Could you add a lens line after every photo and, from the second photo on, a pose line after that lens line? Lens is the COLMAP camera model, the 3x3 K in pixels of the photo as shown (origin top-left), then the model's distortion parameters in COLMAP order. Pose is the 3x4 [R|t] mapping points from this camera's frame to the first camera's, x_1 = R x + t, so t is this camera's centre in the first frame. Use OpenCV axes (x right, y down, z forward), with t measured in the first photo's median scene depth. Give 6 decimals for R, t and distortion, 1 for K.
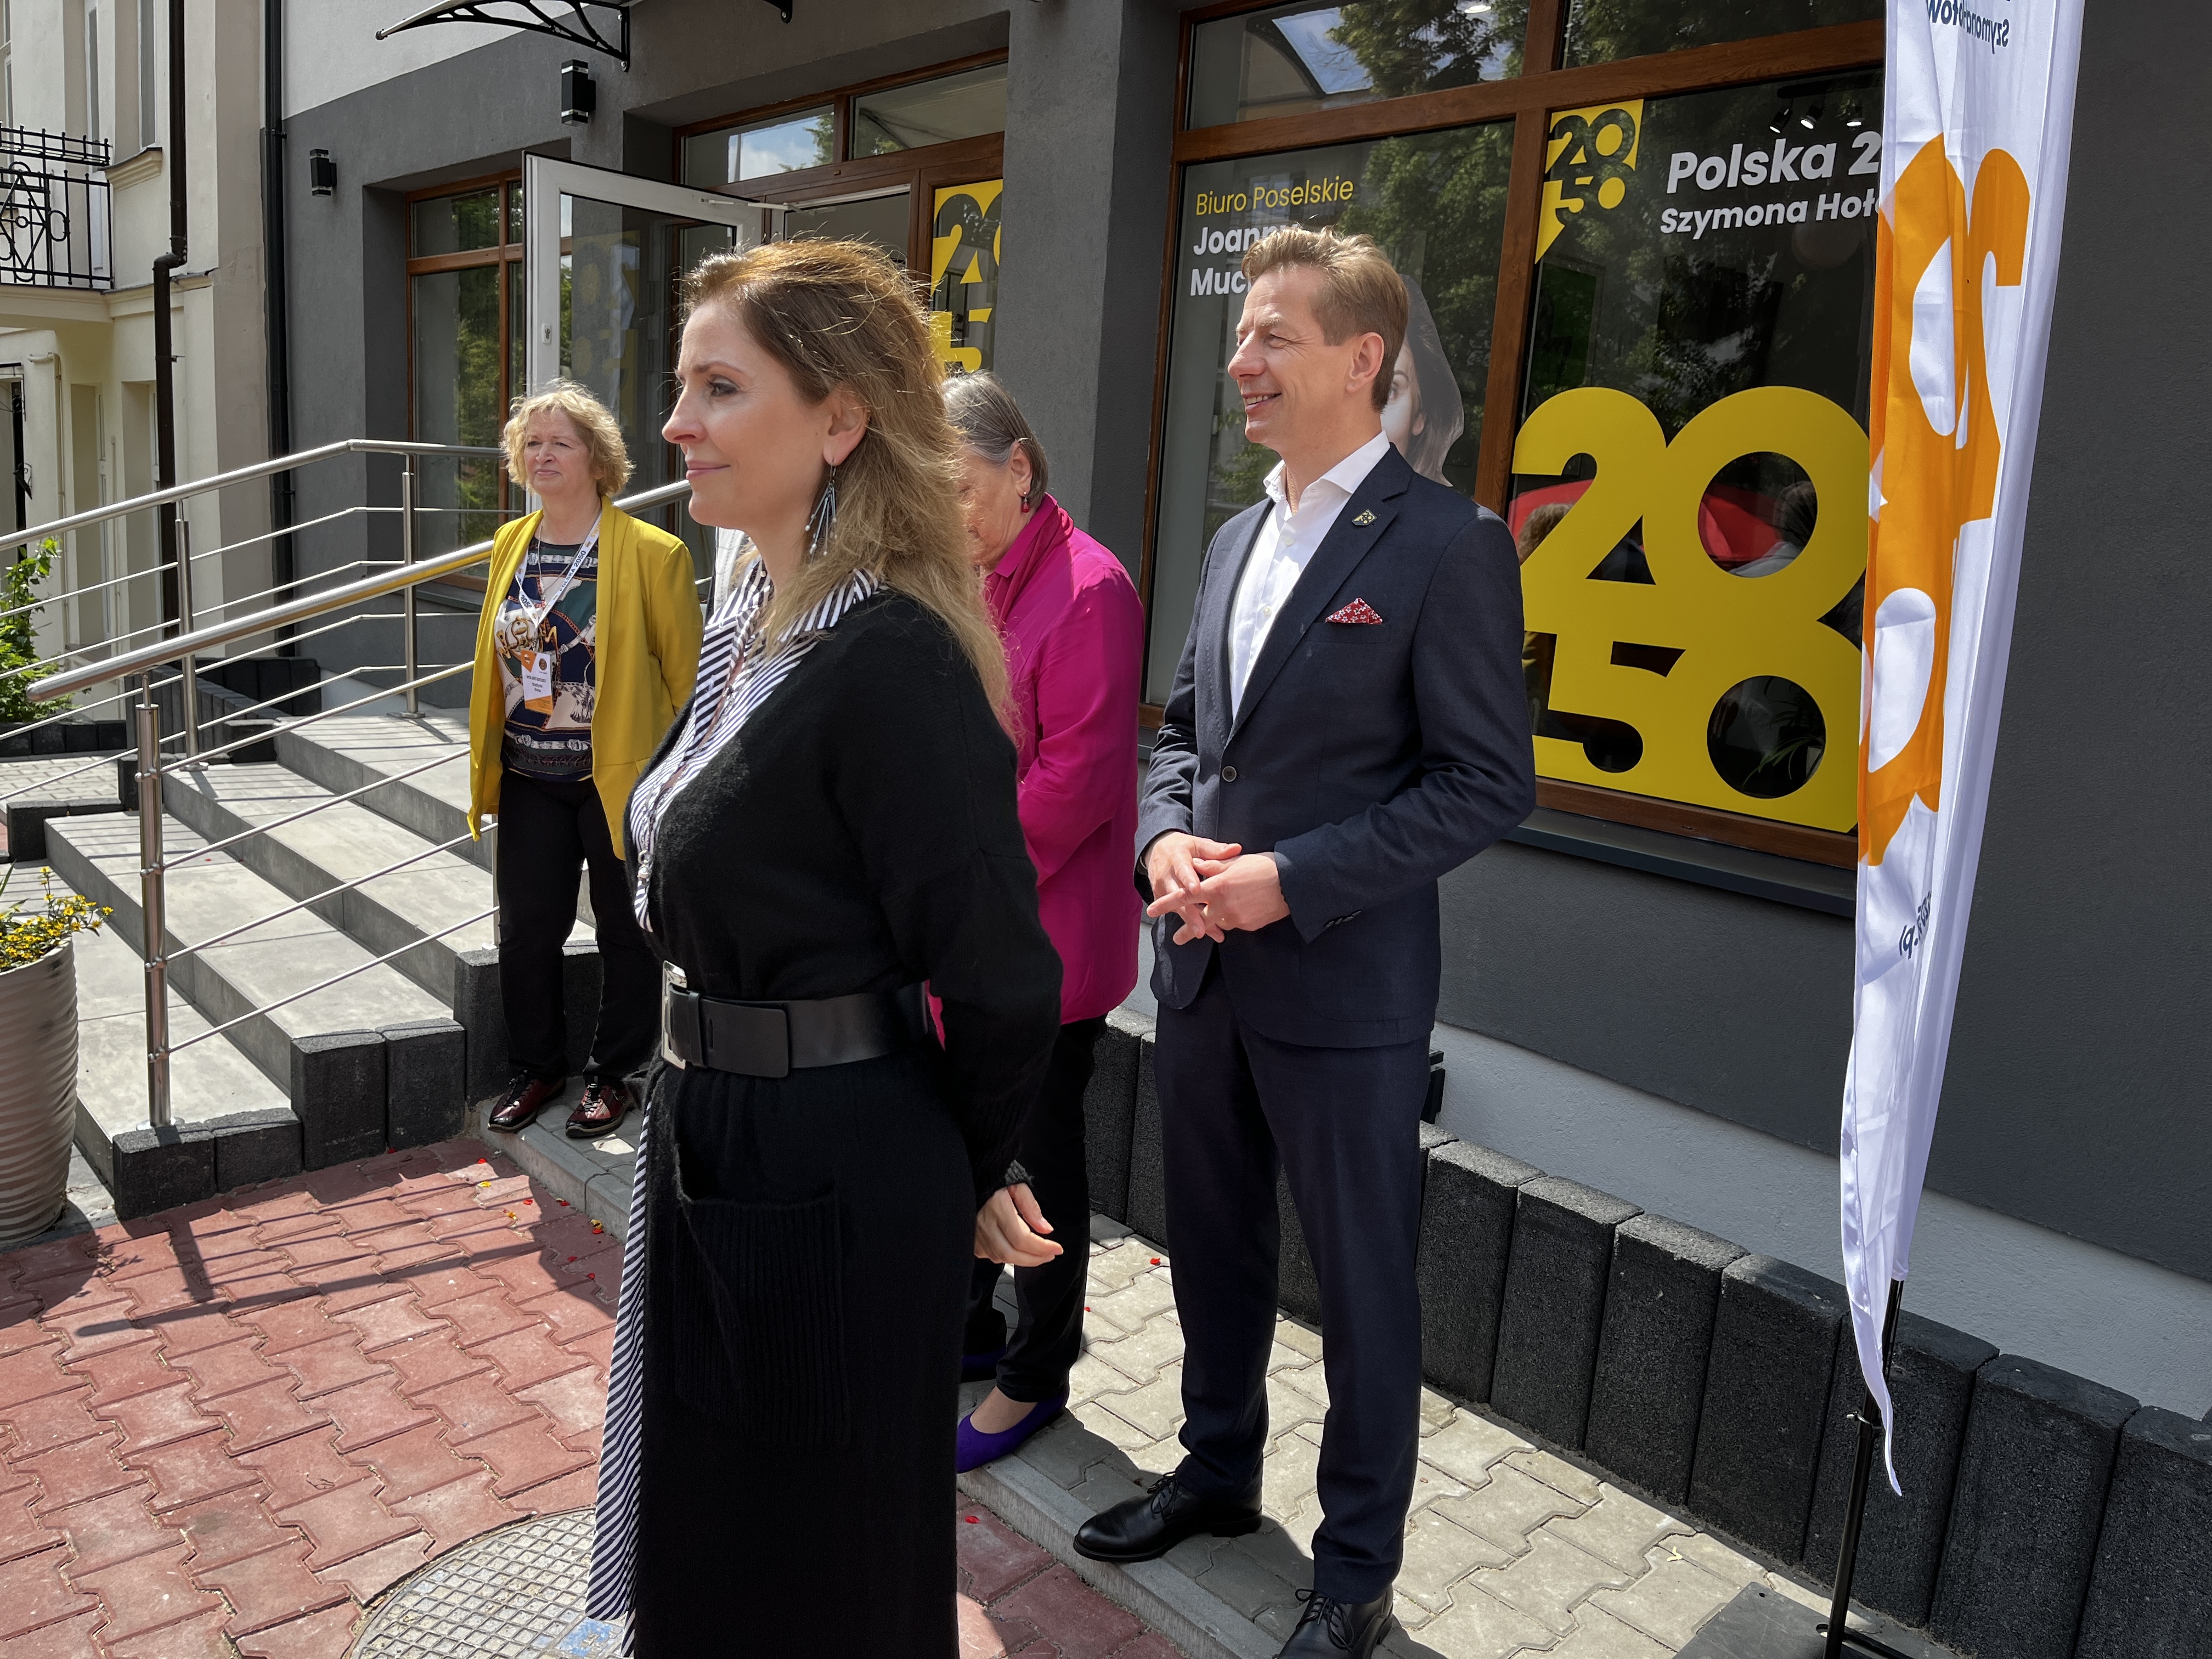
lens RADIAL K [[1692.9, 0, 1097.0], [0, 1692.9, 831.8], [0, 0, 1]] dist [0.024791, 0.001766]
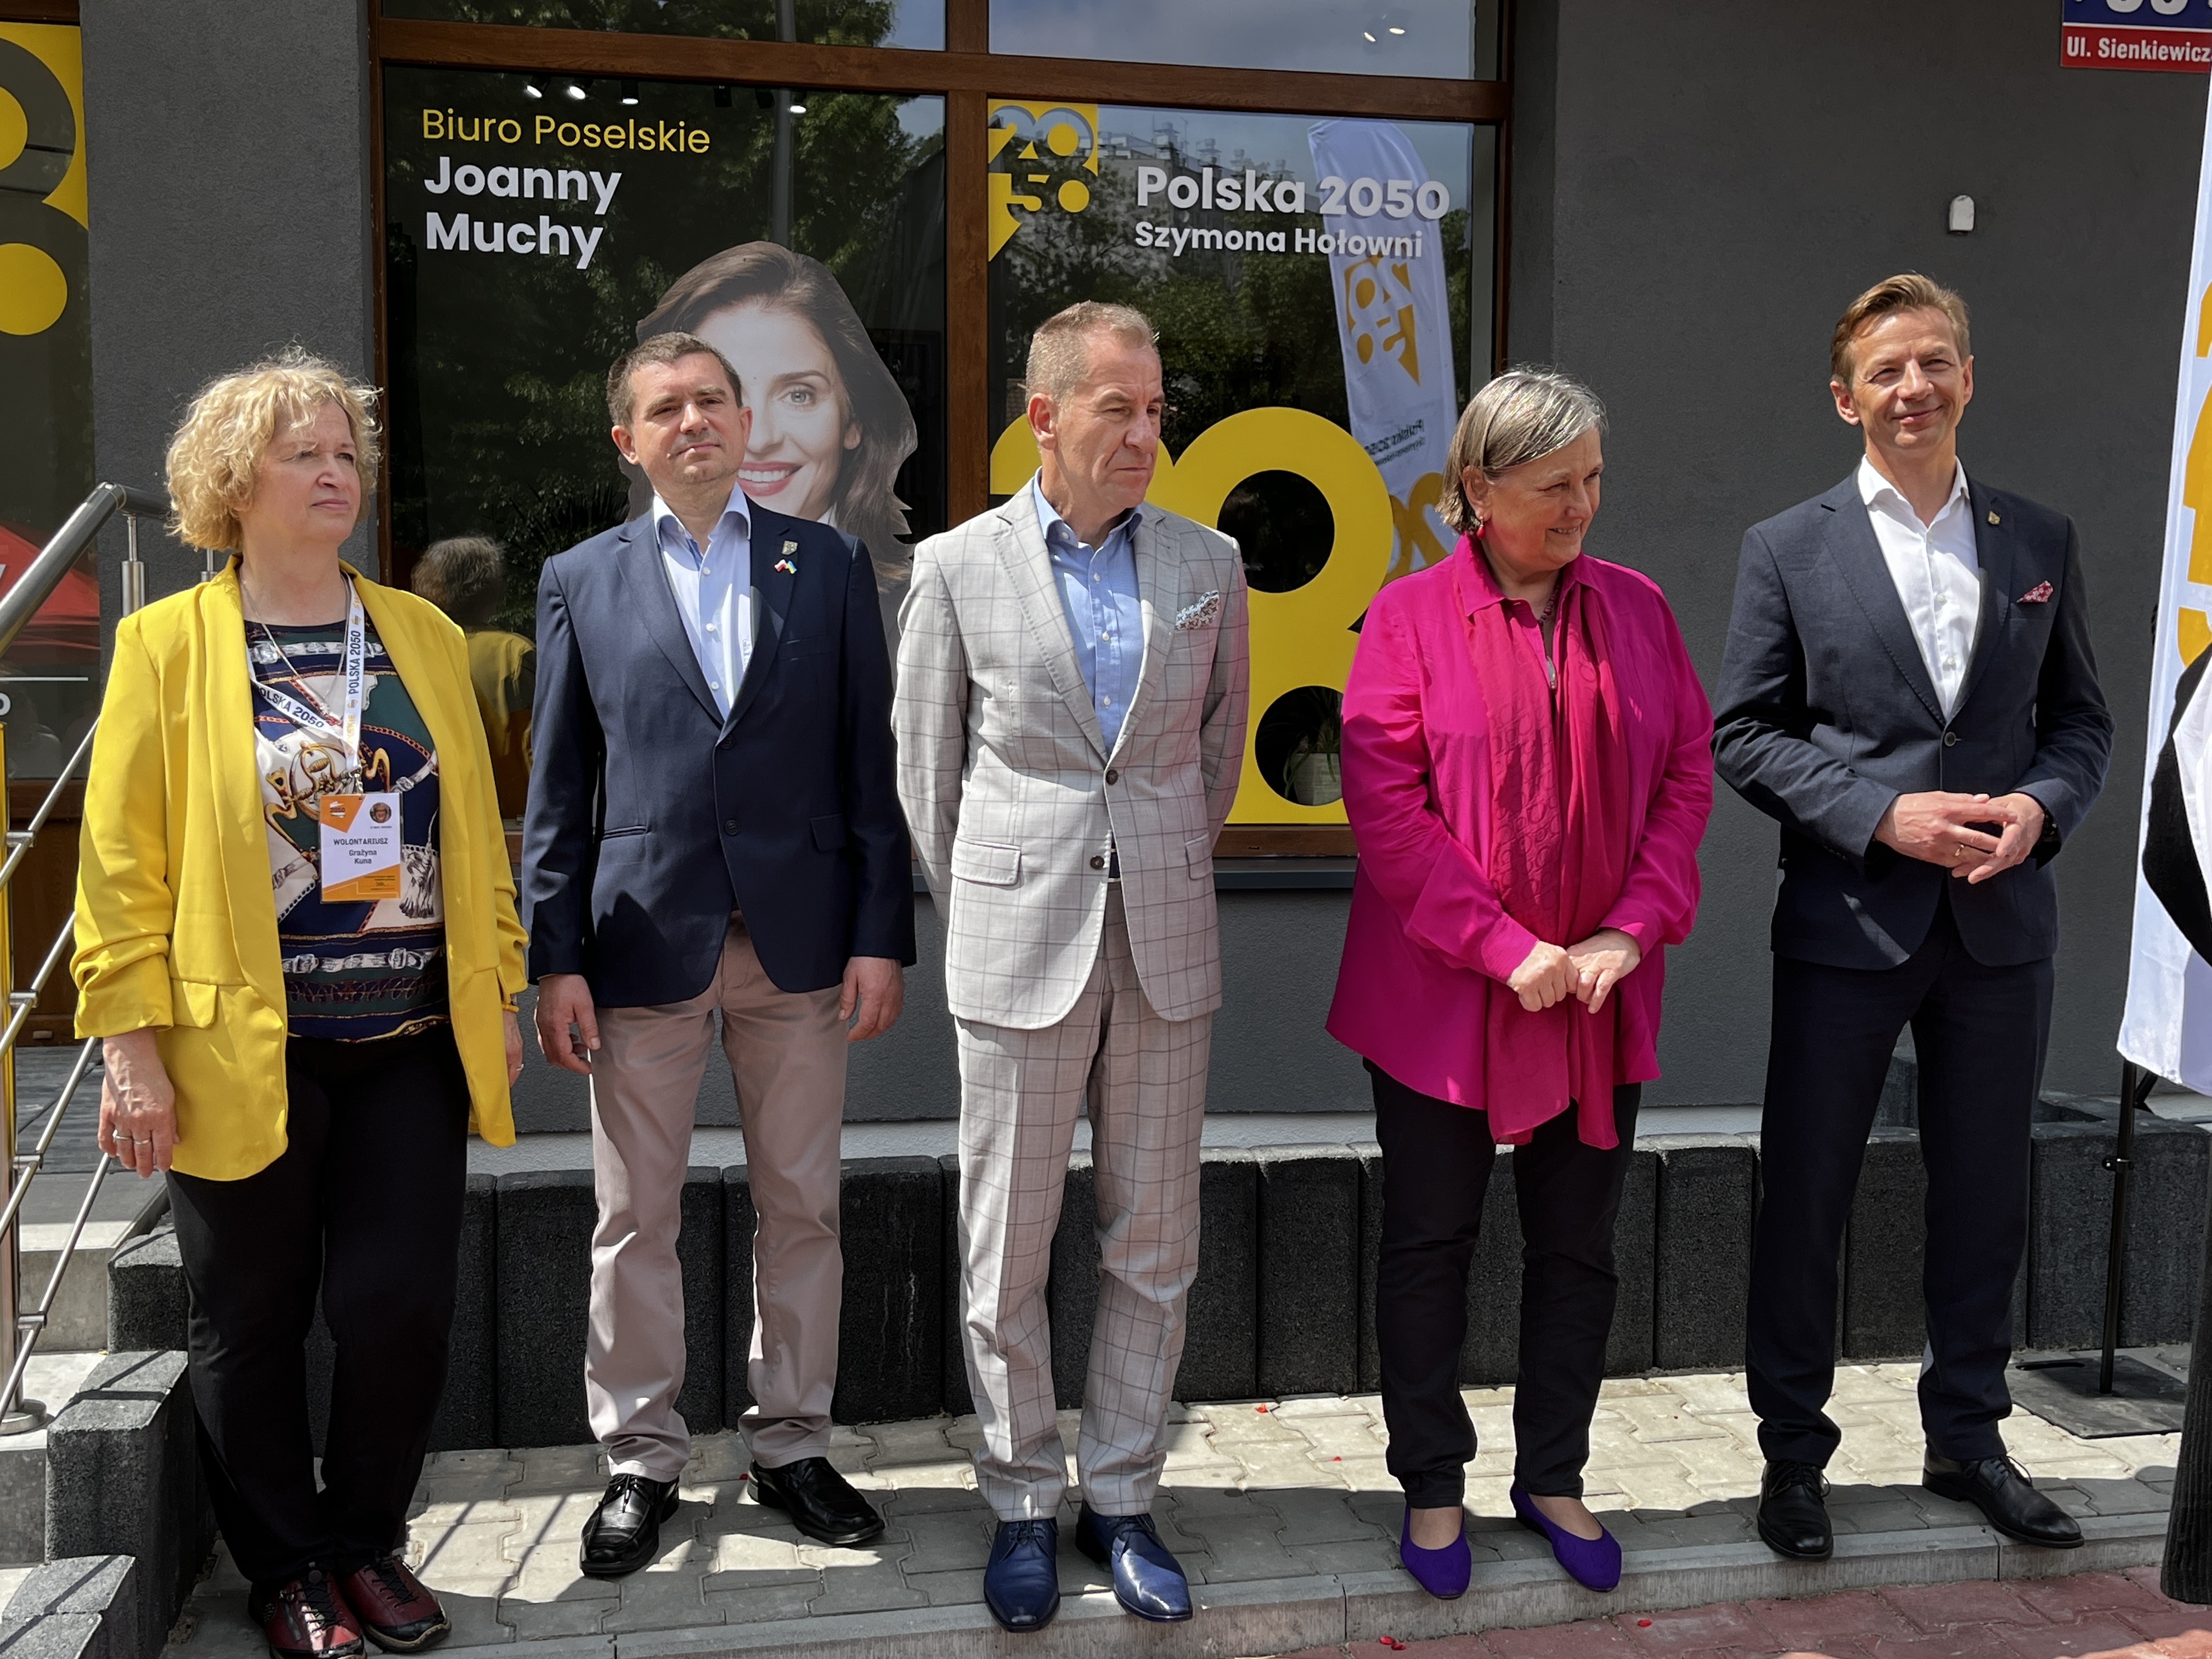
lens RADIAL K [[2332.1, 0, 1074.5], [0, 2332.1, 853.4], [0, 0, 1]] dist [0.063740, -0.120832]
pose [[0.514879, -0.130147, 0.847326, -0.832838], [0.189634, 0.981214, 0.035480, -0.065696], [-0.836026, 0.142414, 0.529886, 0.366469]]
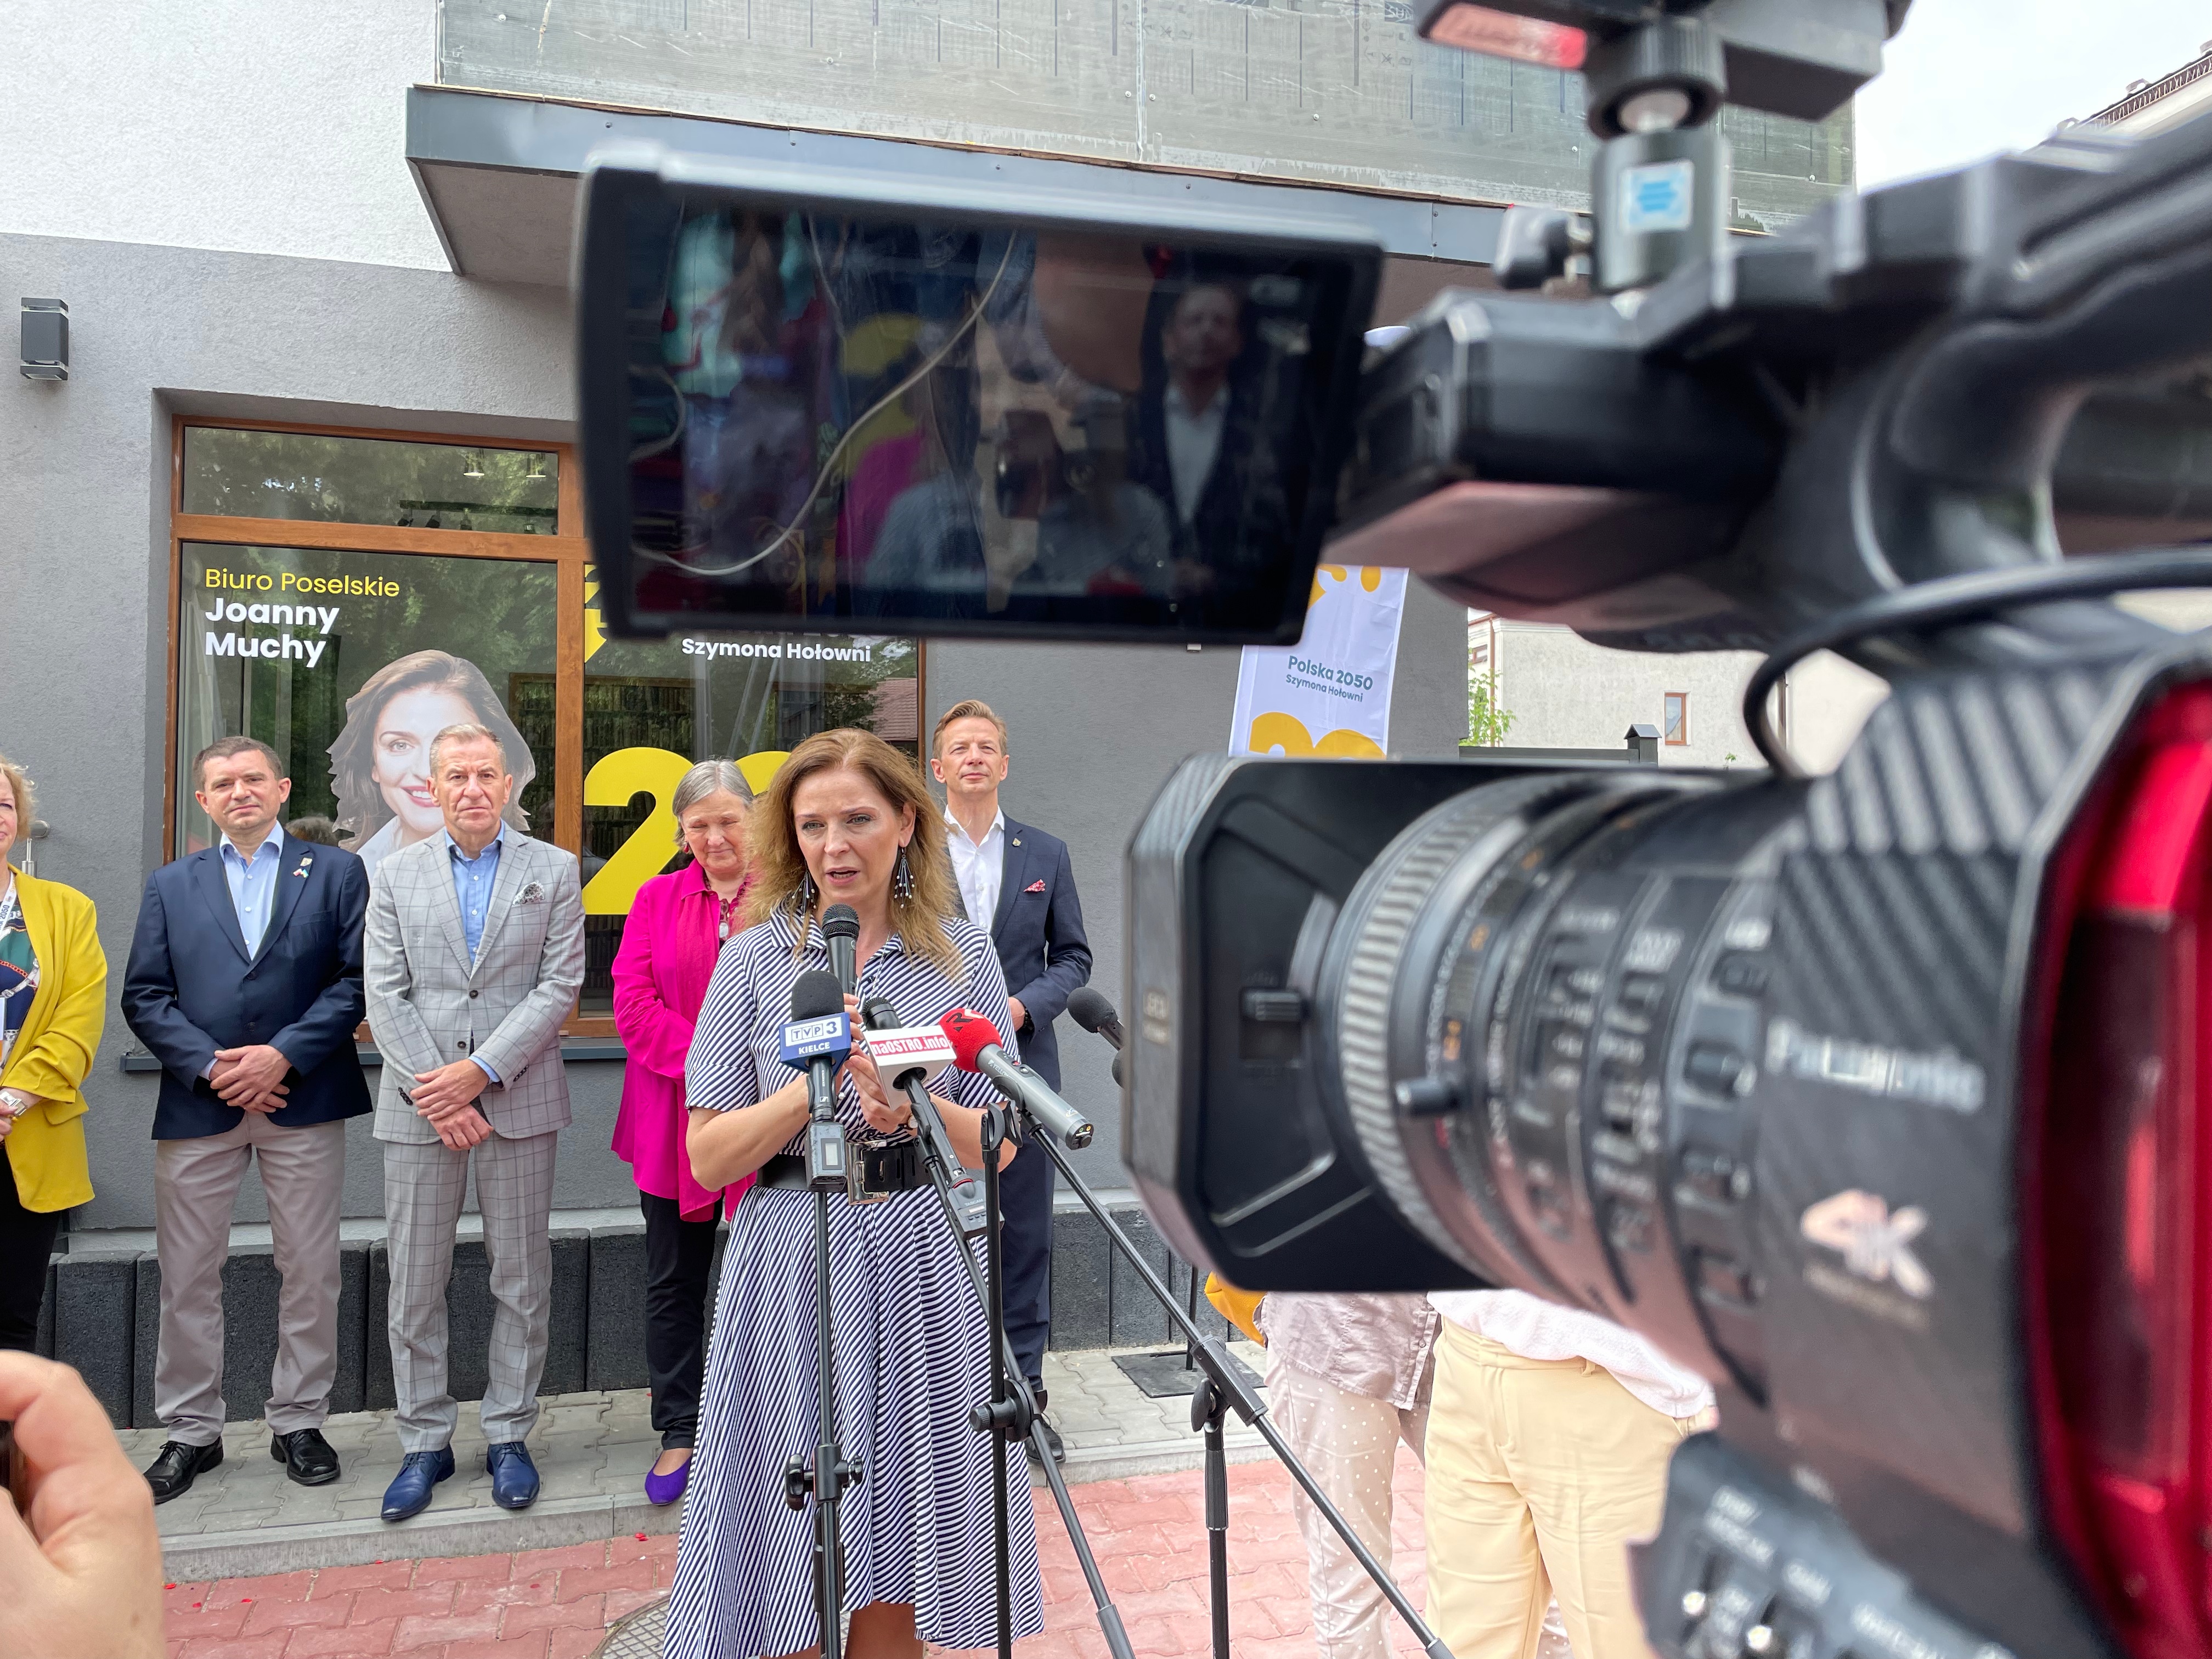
lens RADIAL K [[1657.2, 0, 1106.2], [0, 1657.2, 817.0], [0, 0, 1]] dist [0.103794, -0.139282]
pose [[0.458115, -0.031744, 0.888326, -0.831297], [0.192137, 0.979273, -0.064092, -0.031693], [-0.867879, 0.200042, 0.454719, -0.000519]]
